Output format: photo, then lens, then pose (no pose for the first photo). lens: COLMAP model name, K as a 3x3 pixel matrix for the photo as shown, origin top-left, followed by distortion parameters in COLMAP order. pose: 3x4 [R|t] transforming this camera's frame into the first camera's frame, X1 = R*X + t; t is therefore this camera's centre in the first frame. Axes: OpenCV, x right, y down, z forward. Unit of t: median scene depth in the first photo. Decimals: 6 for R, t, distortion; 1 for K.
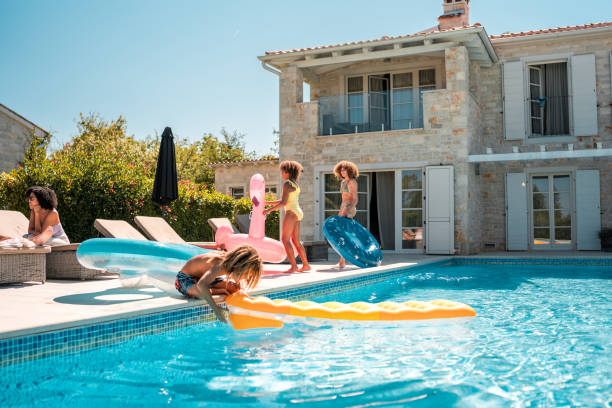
lens RADIAL K [[603.7, 0, 301.8], [0, 603.7, 205.6], [0, 0, 1]] dist [-0.121671, 0.000000]
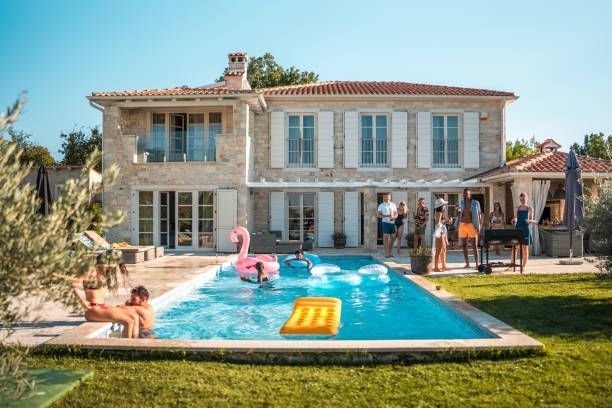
lens RADIAL K [[588.0, 0, 297.3], [0, 588.0, 218.2], [0, 0, 1]] dist [-0.115788, 0.000000]
pose [[0.917868, -0.000940, 0.396884, -0.151859], [-0.018442, 0.998816, 0.045018, -0.058785], [-0.396457, -0.048640, 0.916764, -0.302237]]
